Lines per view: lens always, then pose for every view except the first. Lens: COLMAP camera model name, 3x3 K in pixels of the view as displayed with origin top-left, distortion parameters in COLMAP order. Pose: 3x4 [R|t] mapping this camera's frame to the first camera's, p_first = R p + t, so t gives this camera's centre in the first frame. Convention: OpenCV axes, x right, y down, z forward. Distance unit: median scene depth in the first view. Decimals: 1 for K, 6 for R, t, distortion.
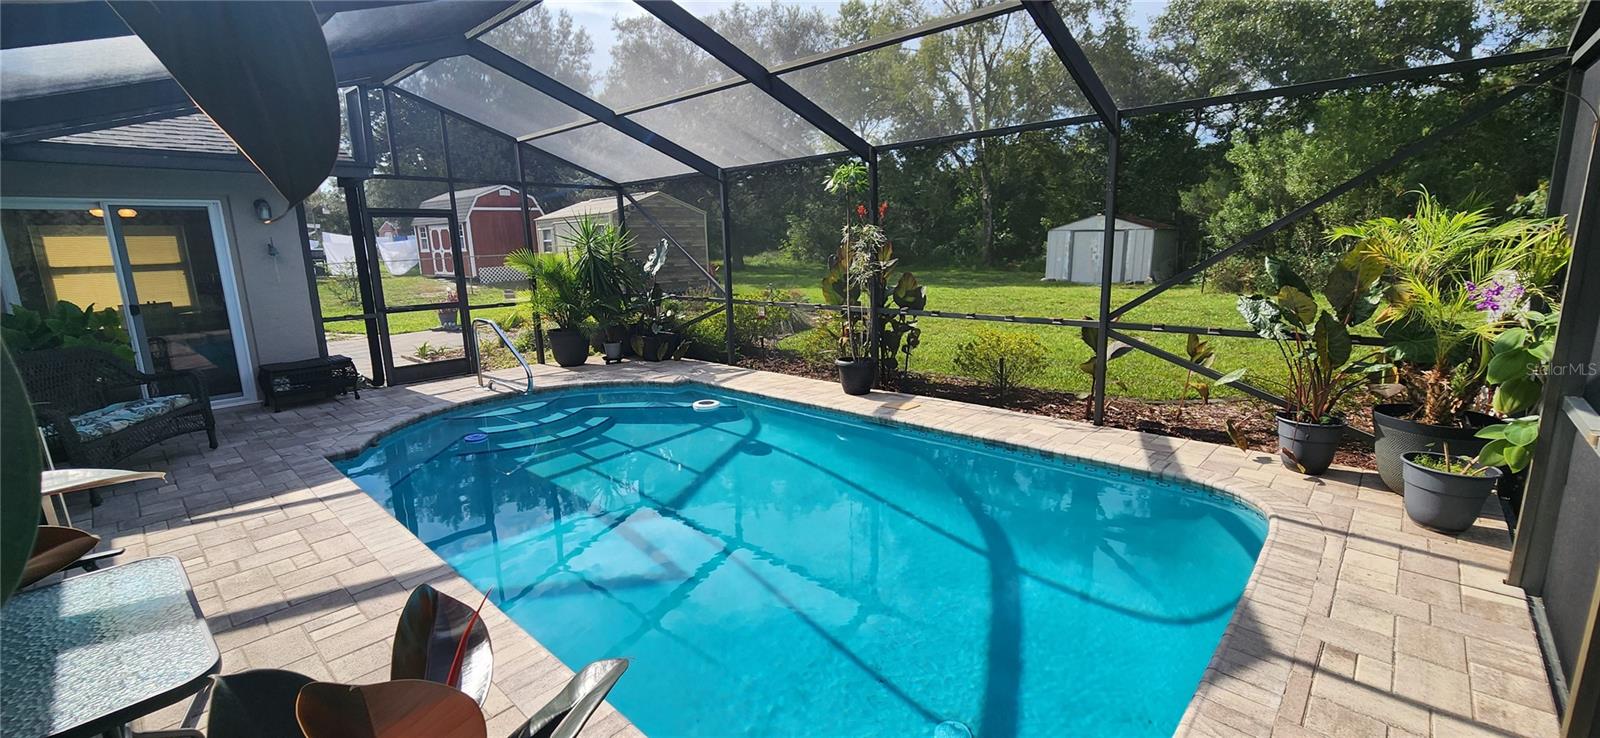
lens RADIAL K [[642.2, 0, 800.0], [0, 642.2, 369.0], [0, 0, 1]] dist [-0.000836, 0.000031]
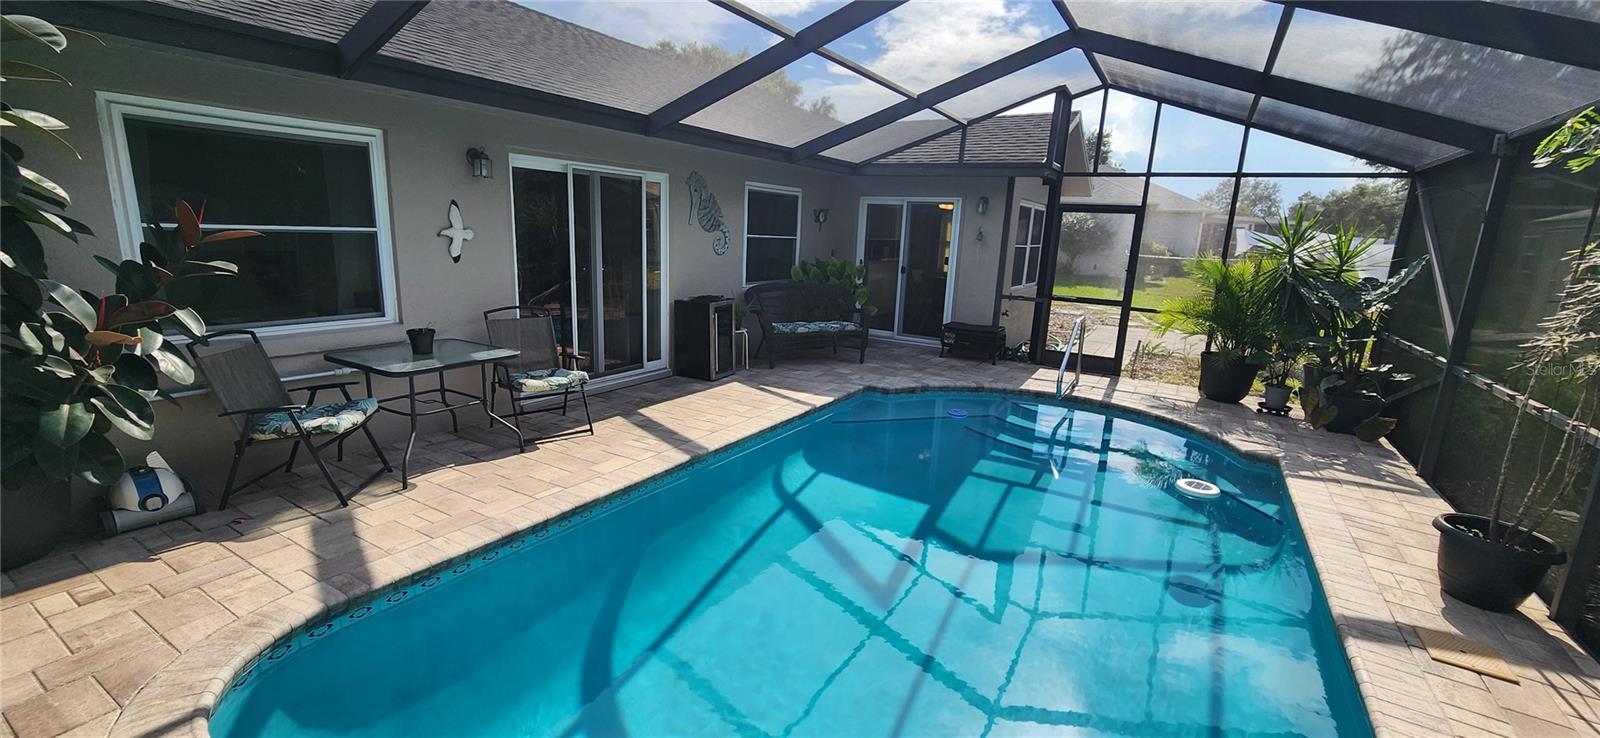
lens RADIAL K [[642.2, 0, 800.0], [0, 642.2, 369.0], [0, 0, 1]] dist [-0.000836, 0.000031]
pose [[0.197342, 0.244305, -0.949406, 0.510102], [-0.247742, 0.949444, 0.192820, -0.122356], [0.948515, 0.197156, 0.247890, 0.511141]]
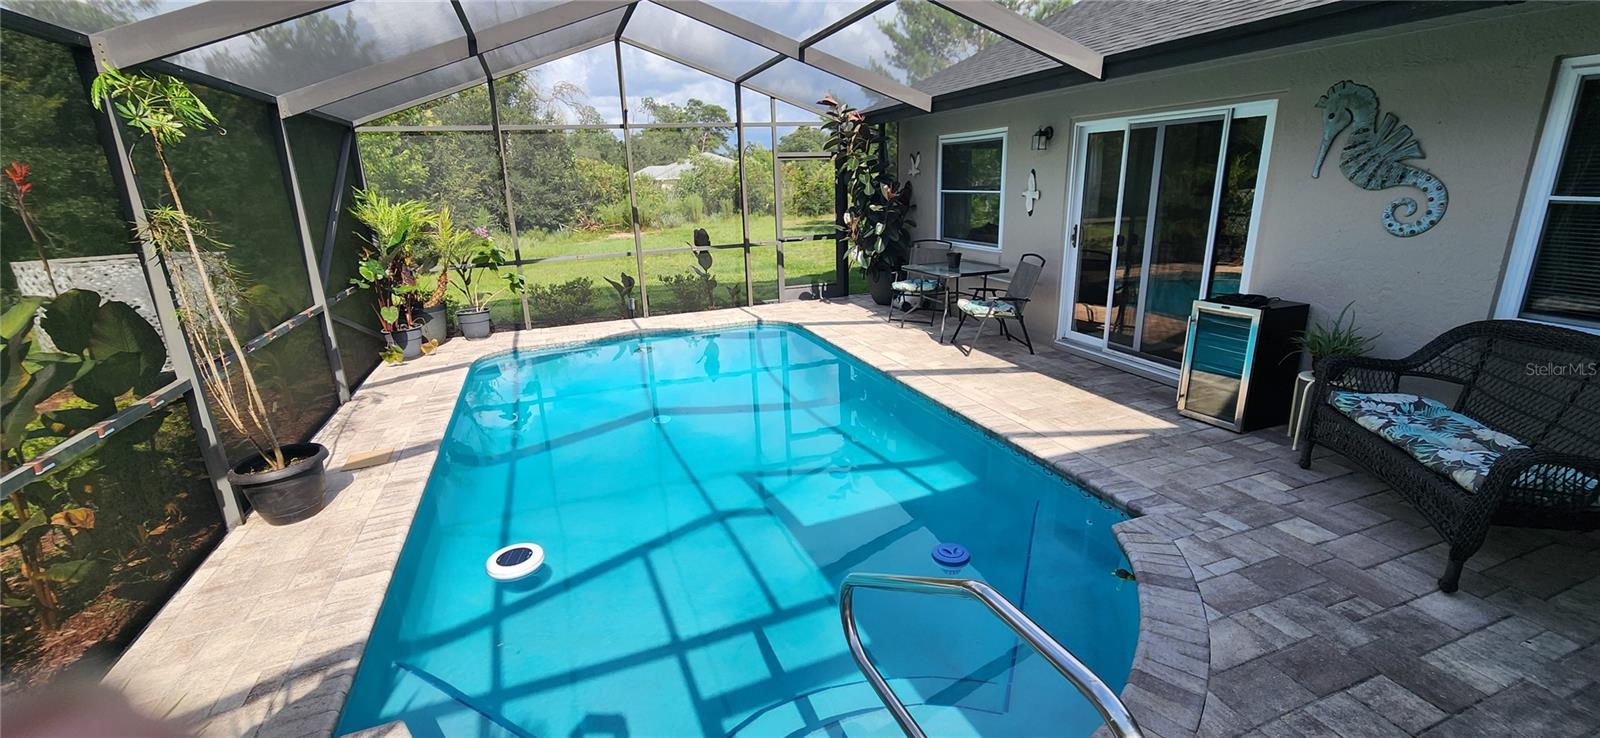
lens RADIAL K [[642.2, 0, 800.0], [0, 642.2, 369.0], [0, 0, 1]] dist [-0.000836, 0.000031]
pose [[-0.902361, -0.066909, 0.425756, -0.673946], [0.146790, 0.881097, 0.449579, -0.336302], [-0.405213, 0.468179, -0.785246, 1.563719]]
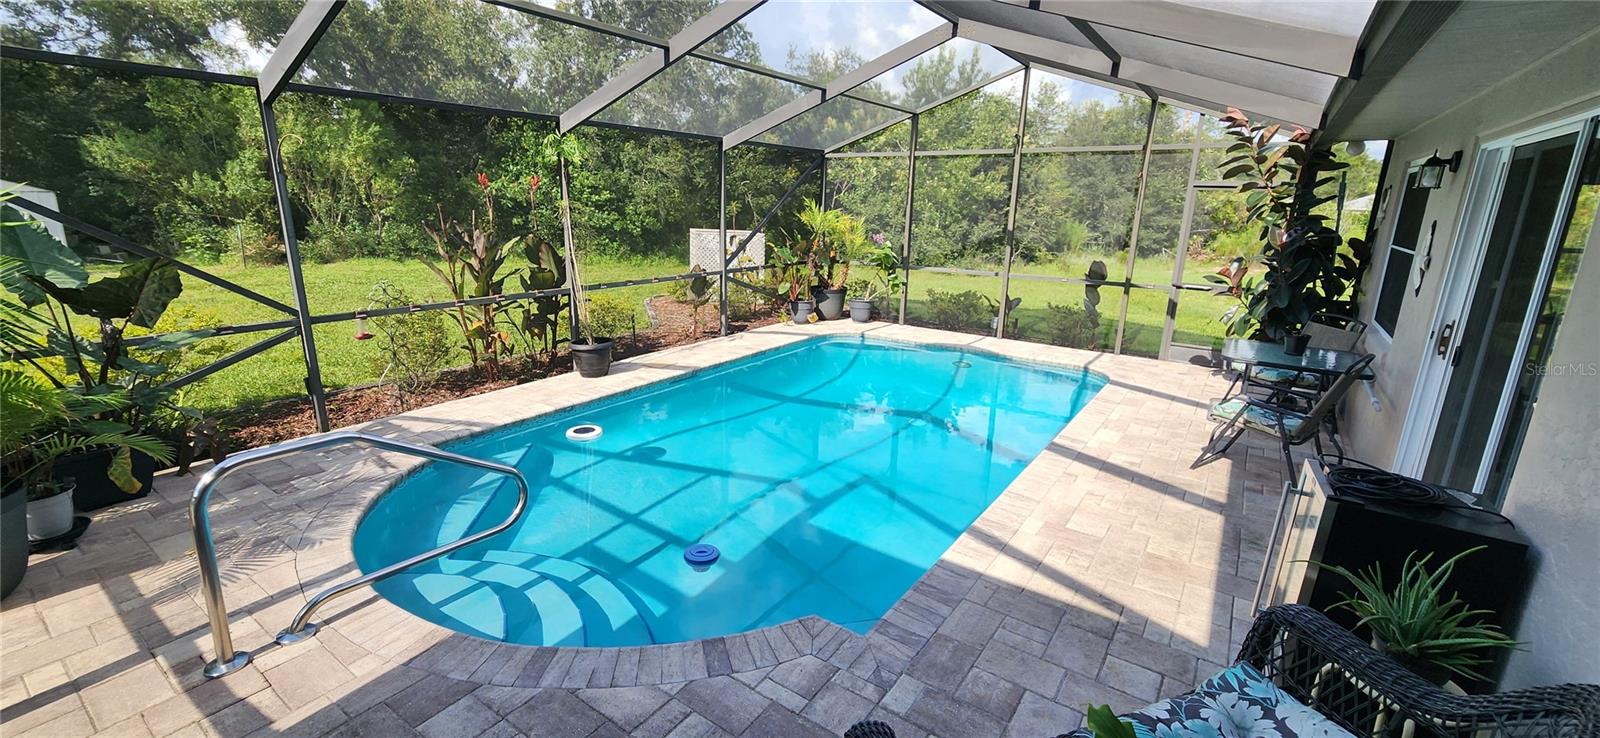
lens RADIAL K [[642.2, 0, 800.0], [0, 642.2, 369.0], [0, 0, 1]] dist [-0.000836, 0.000031]
pose [[-0.127065, -0.231497, 0.964502, -1.174519], [0.186058, 0.949561, 0.252422, -0.212289], [-0.974288, 0.211527, -0.077585, 1.030390]]
